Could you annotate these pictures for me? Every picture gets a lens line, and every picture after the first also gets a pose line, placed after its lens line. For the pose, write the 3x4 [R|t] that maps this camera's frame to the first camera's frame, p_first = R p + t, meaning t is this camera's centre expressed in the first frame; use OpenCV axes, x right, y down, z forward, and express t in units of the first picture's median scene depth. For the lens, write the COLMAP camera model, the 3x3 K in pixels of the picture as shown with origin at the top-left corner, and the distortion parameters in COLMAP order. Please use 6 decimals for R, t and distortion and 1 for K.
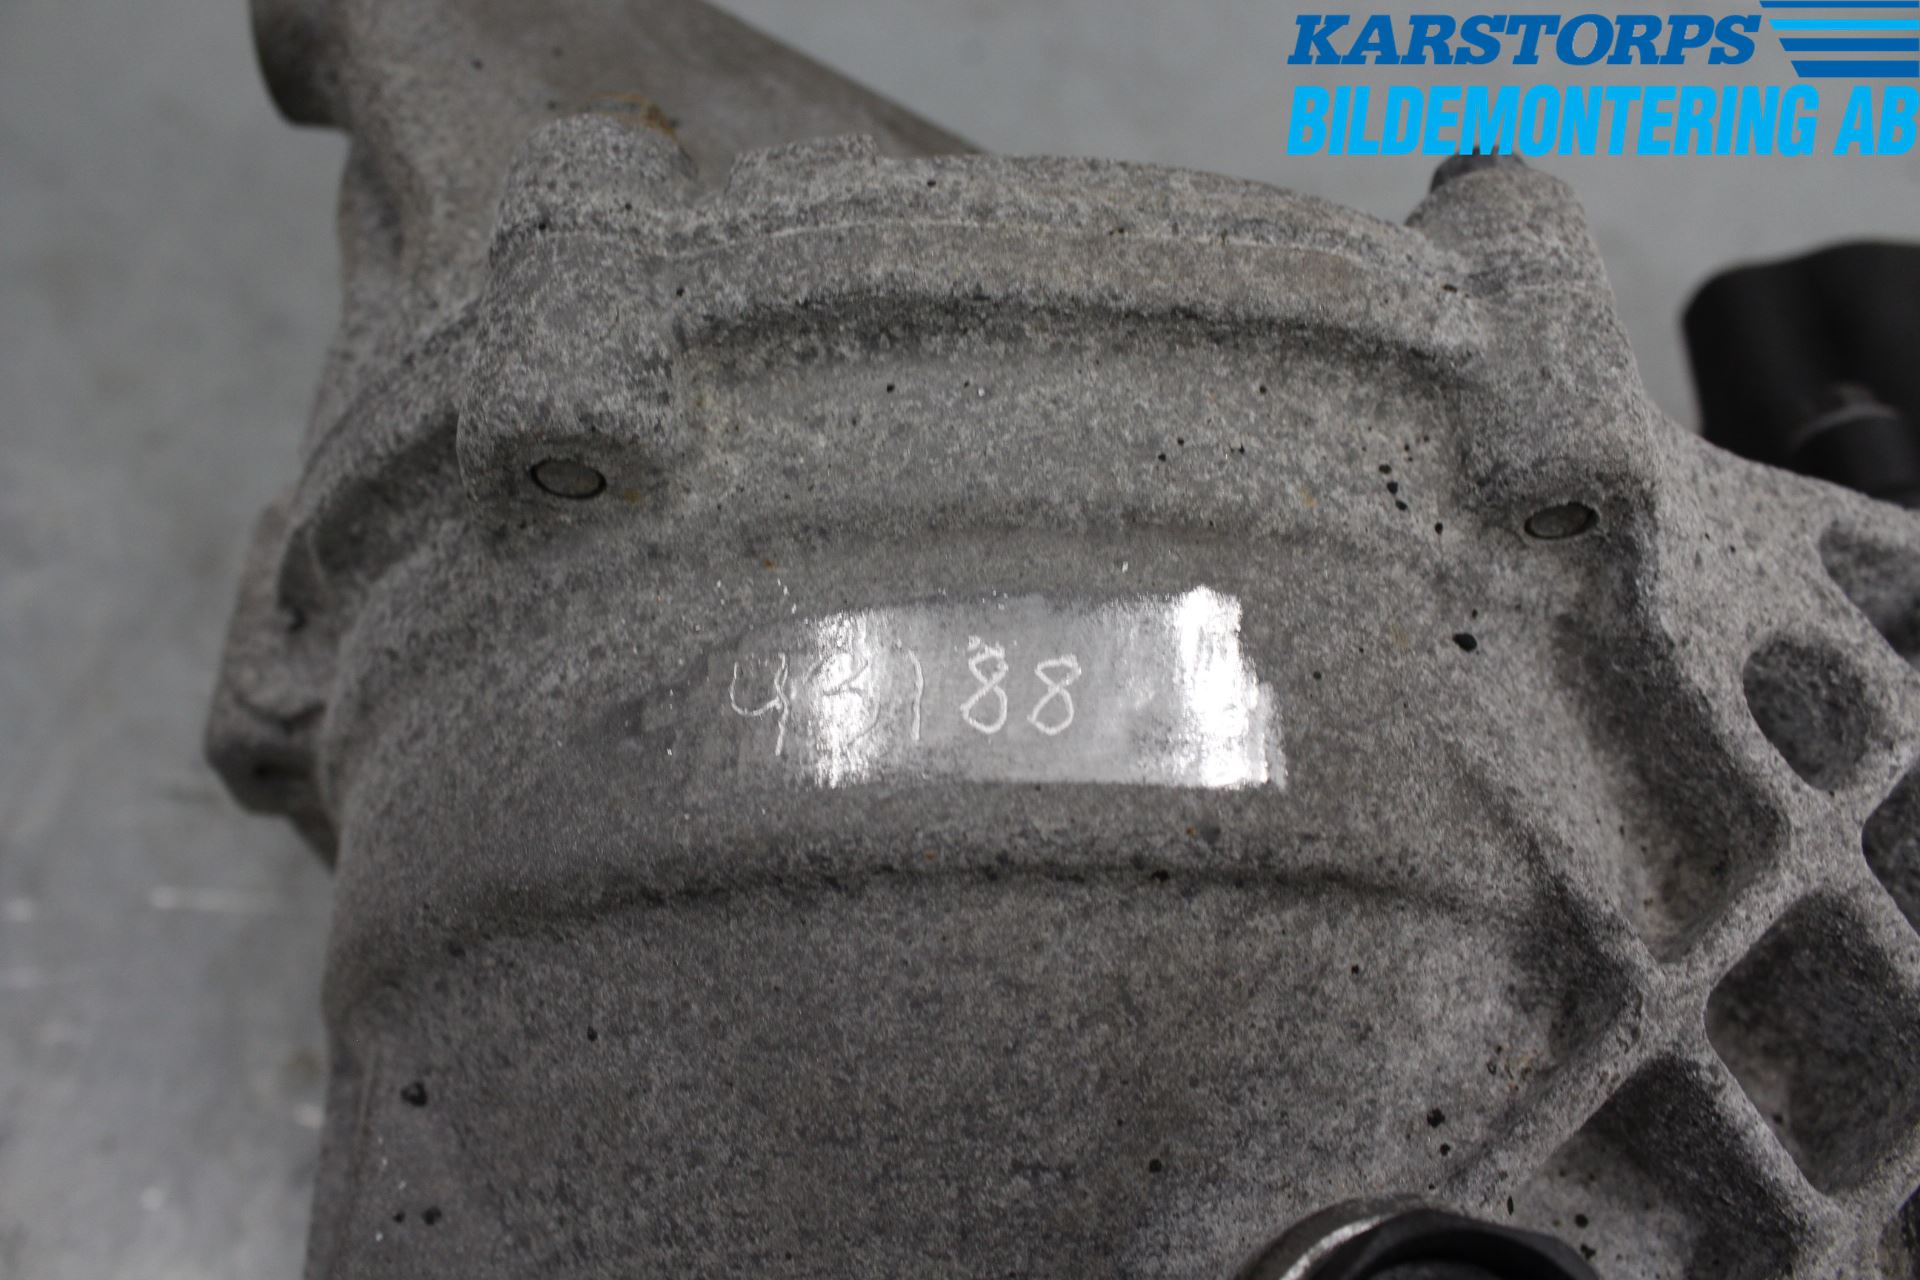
lens RADIAL K [[1636.1, 0, 960.0], [0, 1636.1, 640.0], [0, 0, 1]] dist [-0.184307, 0.176181]
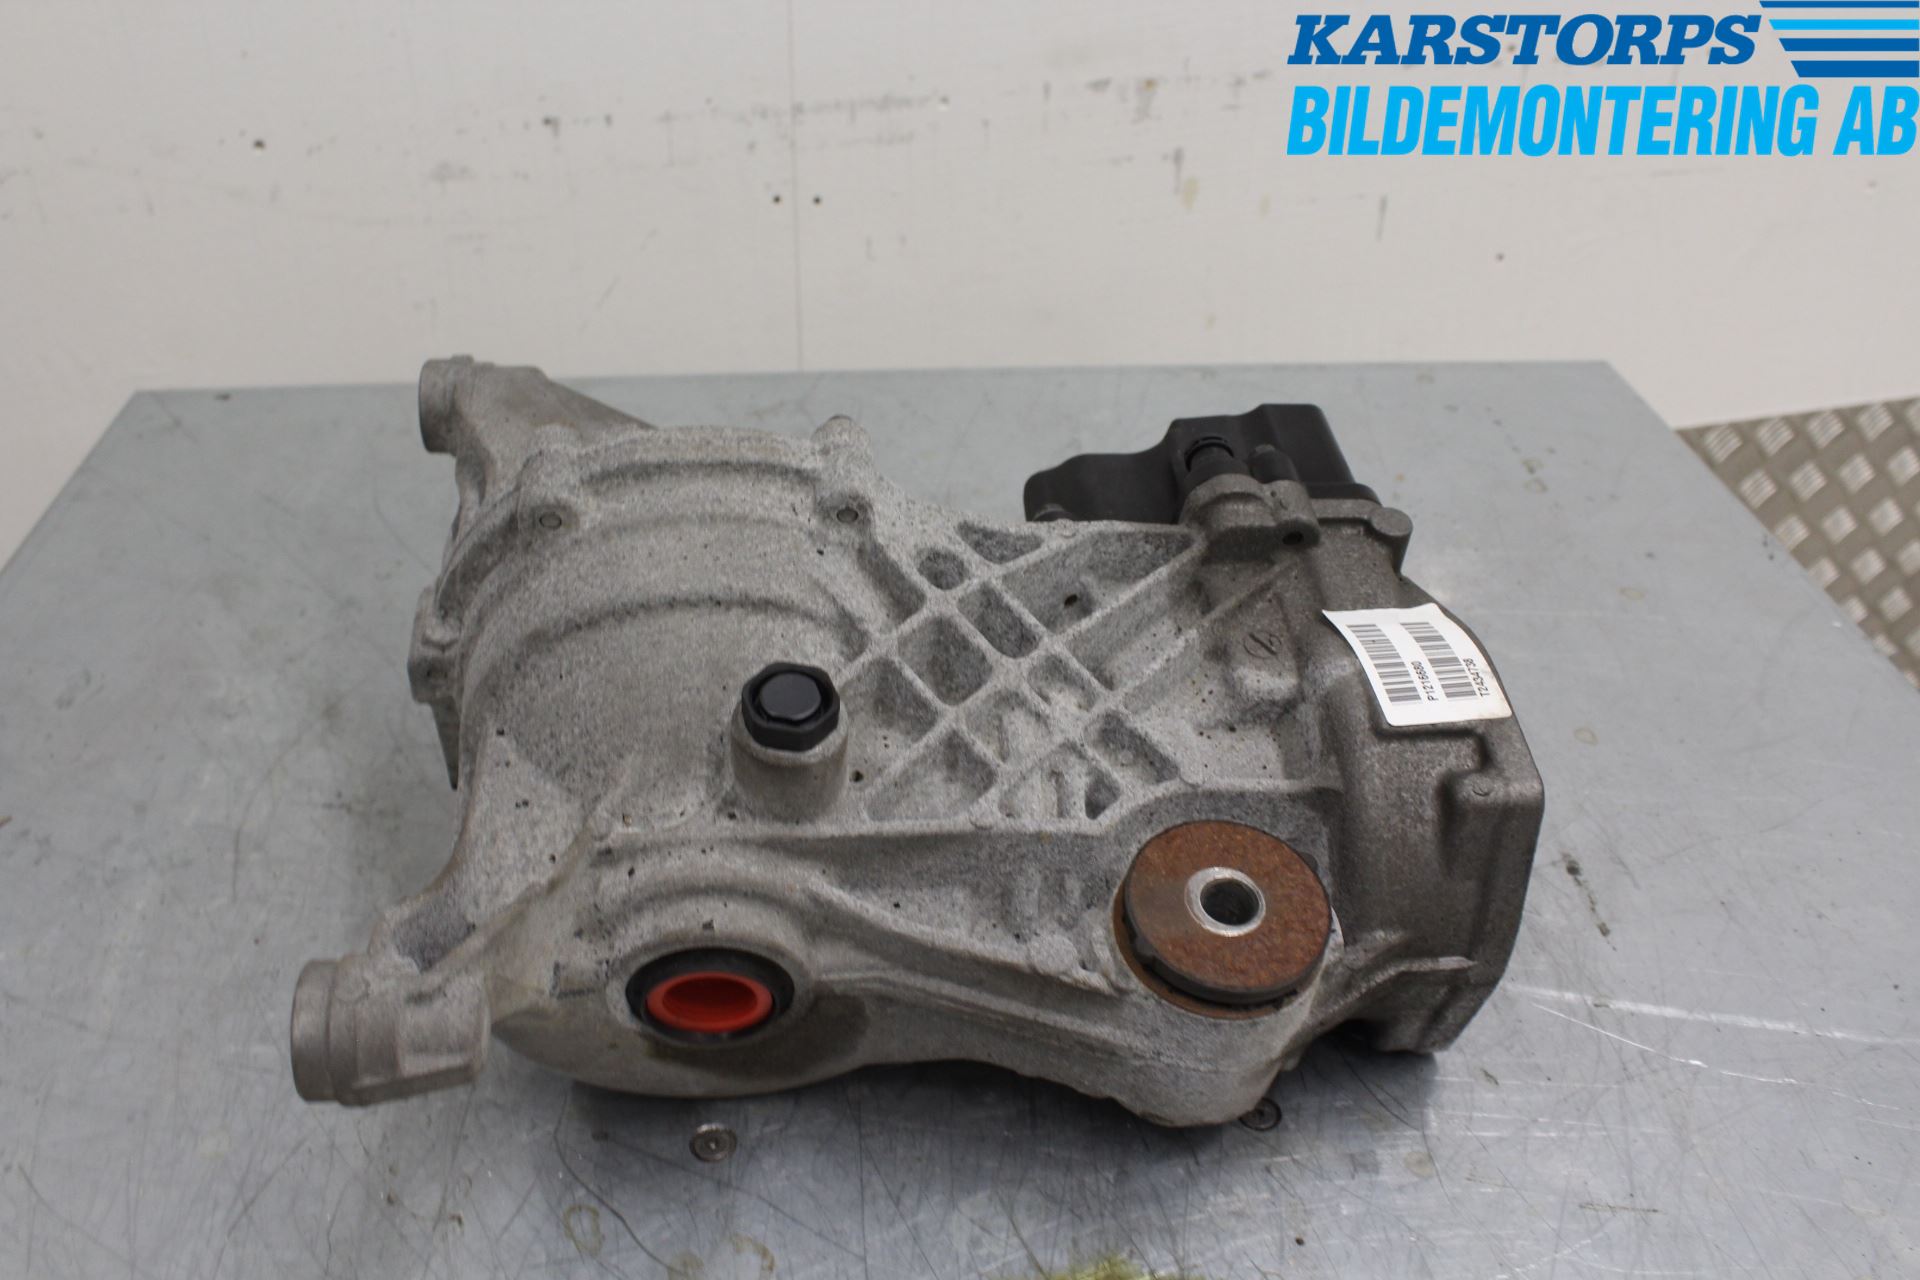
lens RADIAL K [[1636.1, 0, 960.0], [0, 1636.1, 640.0], [0, 0, 1]] dist [-0.184307, 0.176181]
pose [[0.994851, -0.076368, 0.066634, 0.374275], [0.090706, 0.964193, -0.249207, 1.073356], [-0.045216, 0.253968, 0.966155, -2.288593]]
